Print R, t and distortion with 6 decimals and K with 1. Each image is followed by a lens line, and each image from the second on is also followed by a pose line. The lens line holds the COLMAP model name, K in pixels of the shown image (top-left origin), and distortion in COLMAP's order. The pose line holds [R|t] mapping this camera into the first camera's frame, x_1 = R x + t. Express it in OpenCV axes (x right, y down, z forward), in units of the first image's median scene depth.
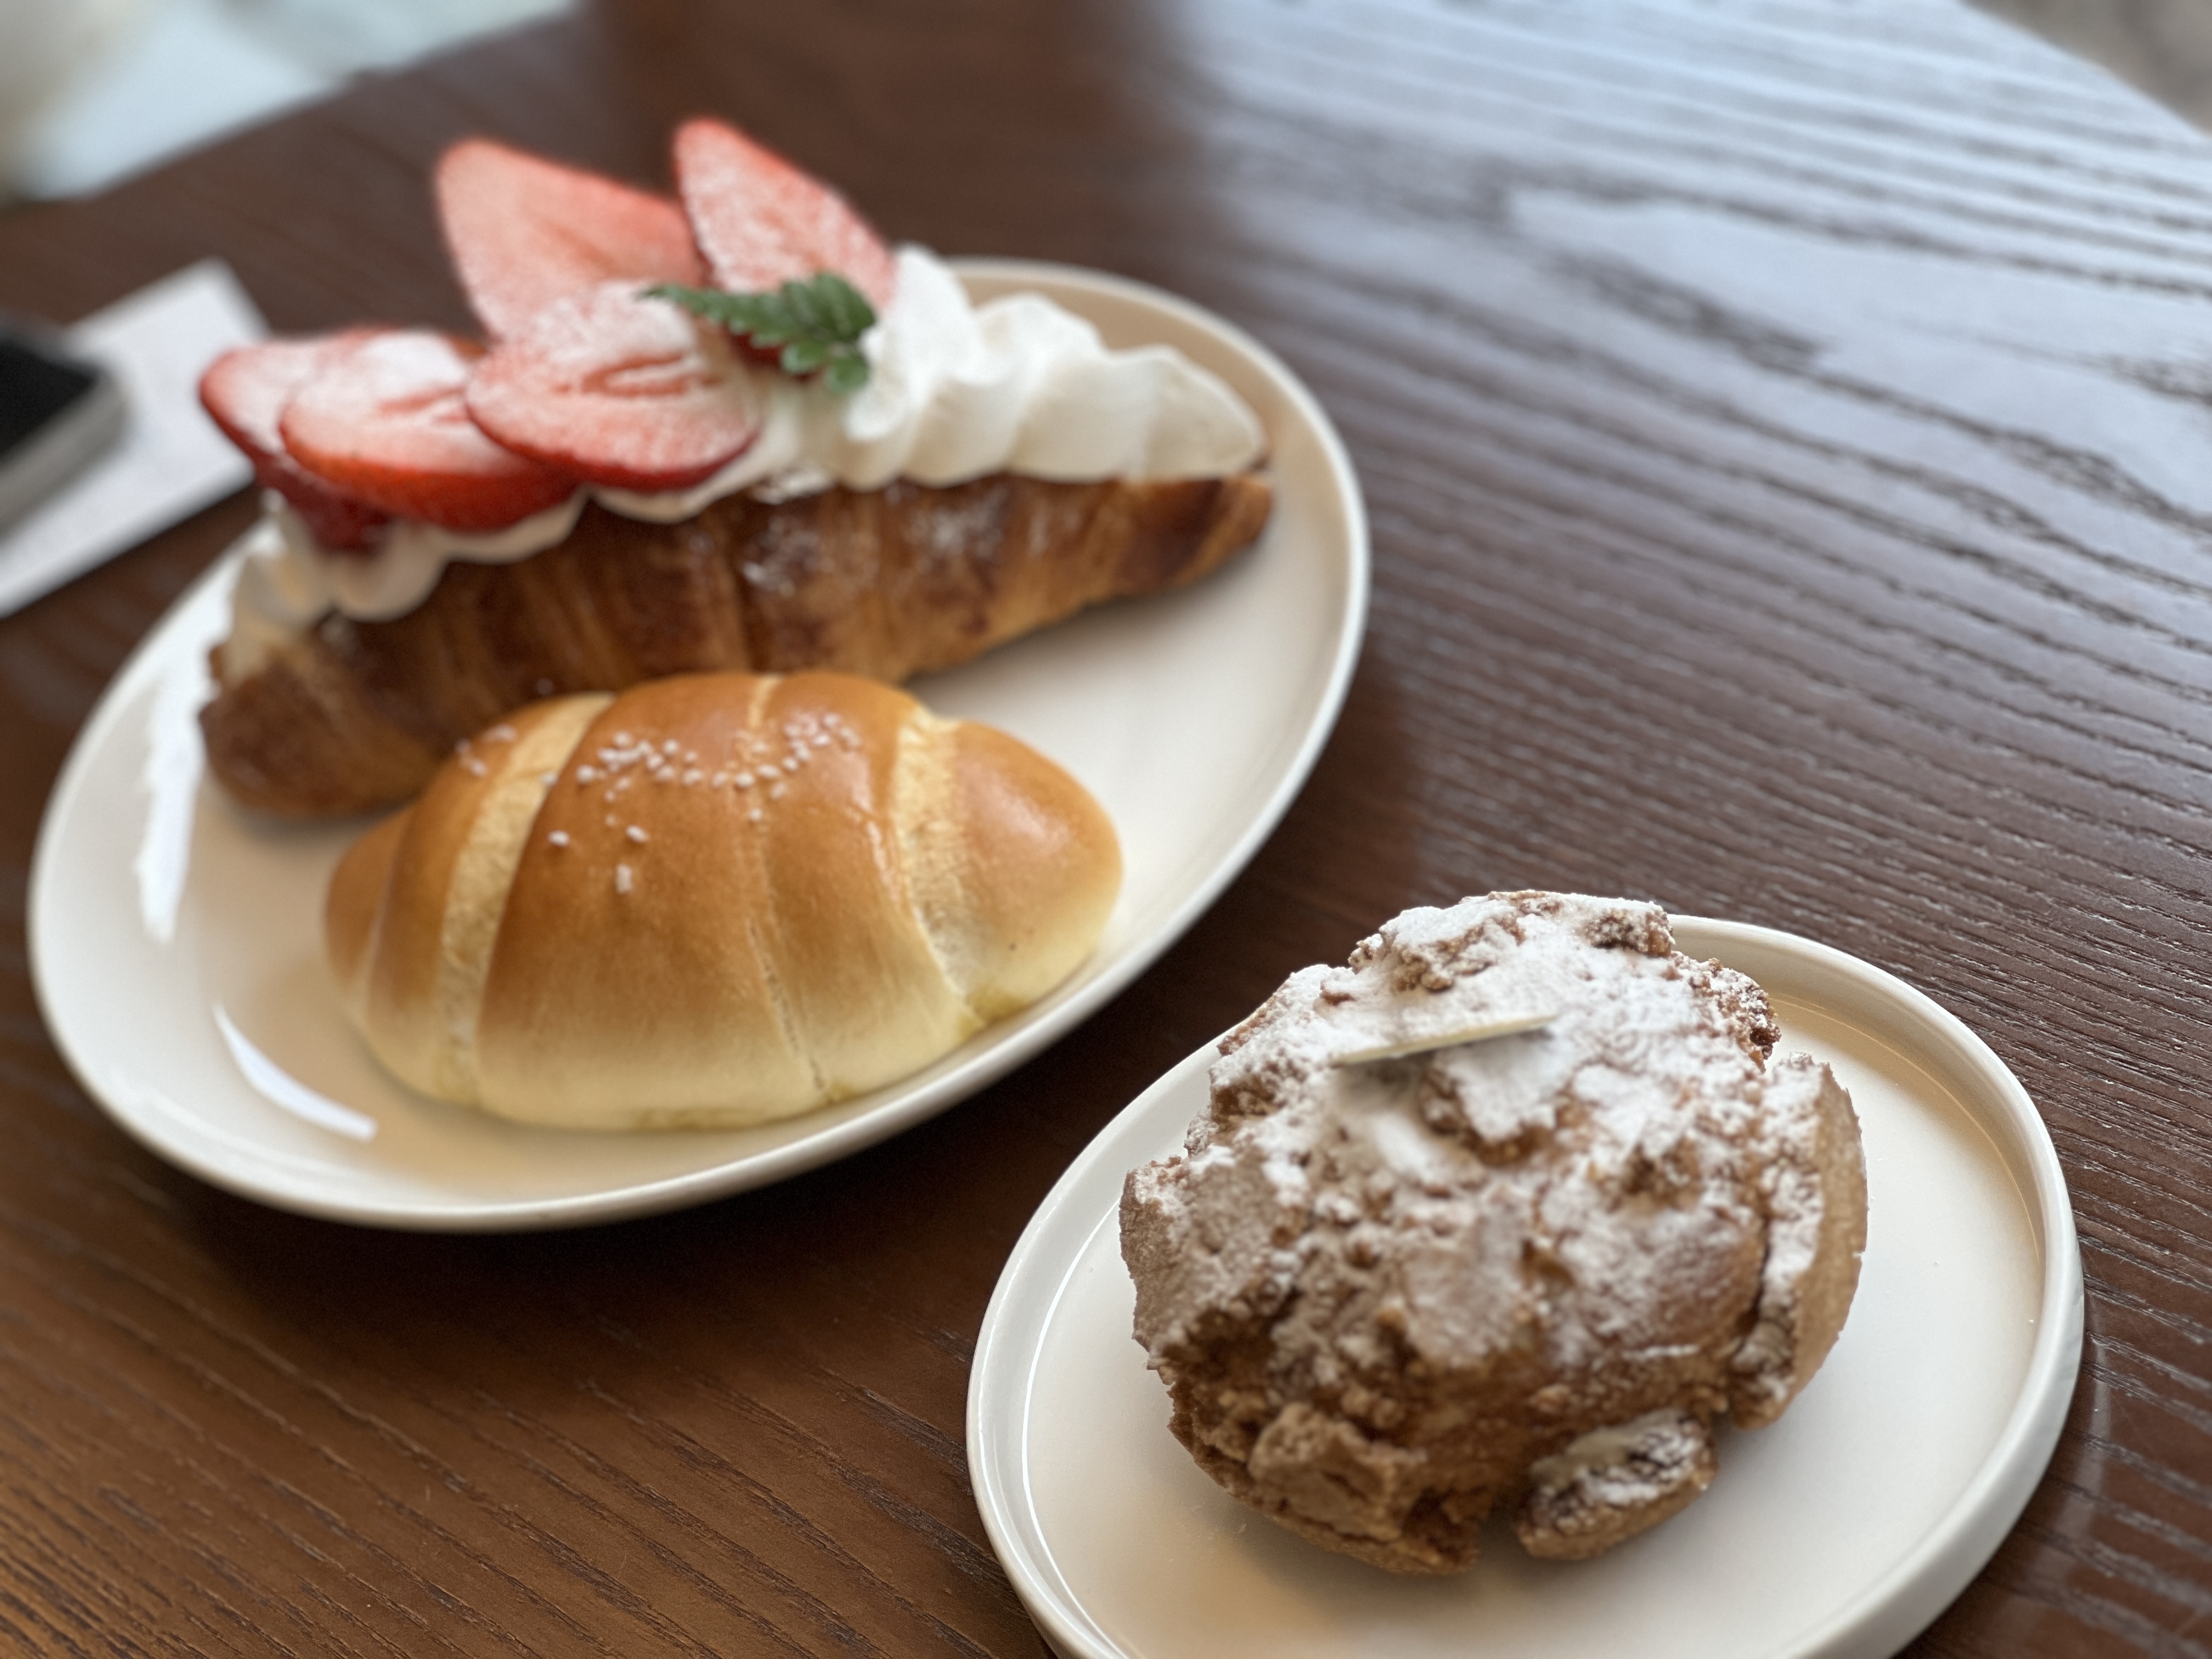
lens RADIAL K [[5041.0, 0, 1106.0], [0, 5041.0, 829.5], [0, 0, 1]] dist [0.049565, 0.704311]
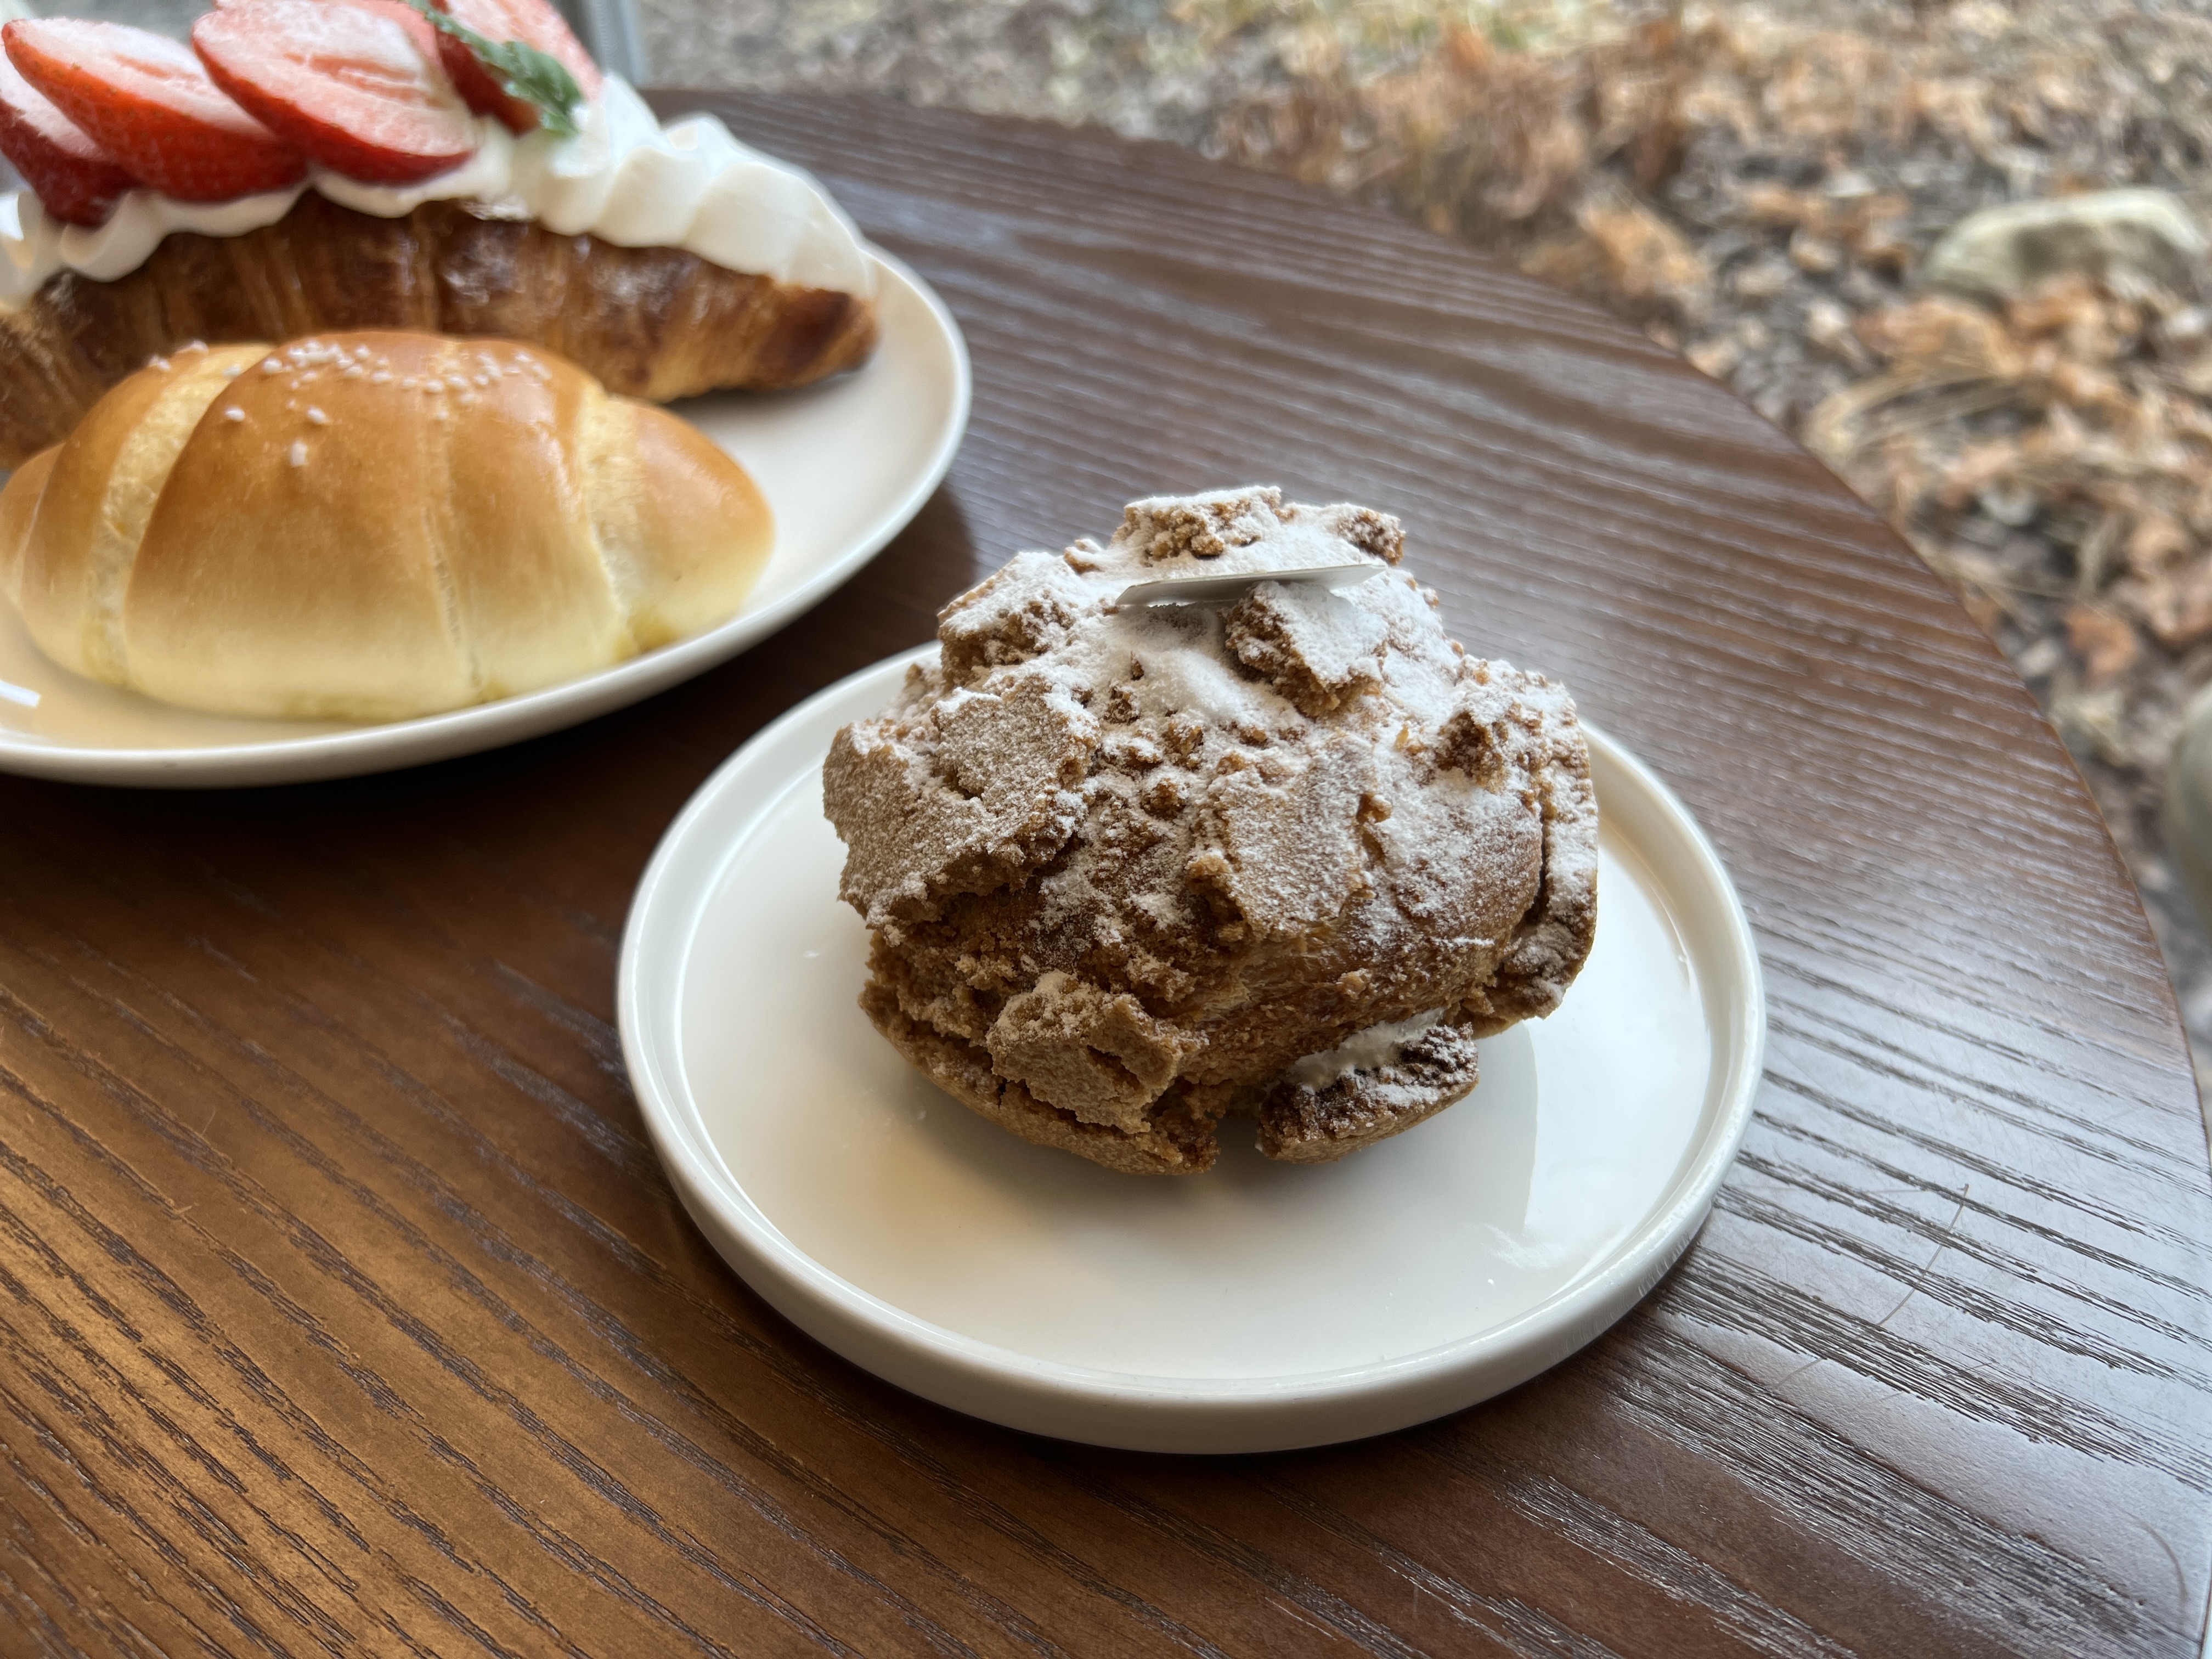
lens RADIAL K [[1724.2, 0, 1075.7], [0, 1724.2, 842.3], [0, 0, 1]] dist [0.001620, 0.000088]
pose [[0.946375, 0.104036, 0.305862, -0.050587], [-0.091295, 0.994264, -0.055712, 0.104648], [-0.309903, 0.024800, 0.950445, 0.694802]]
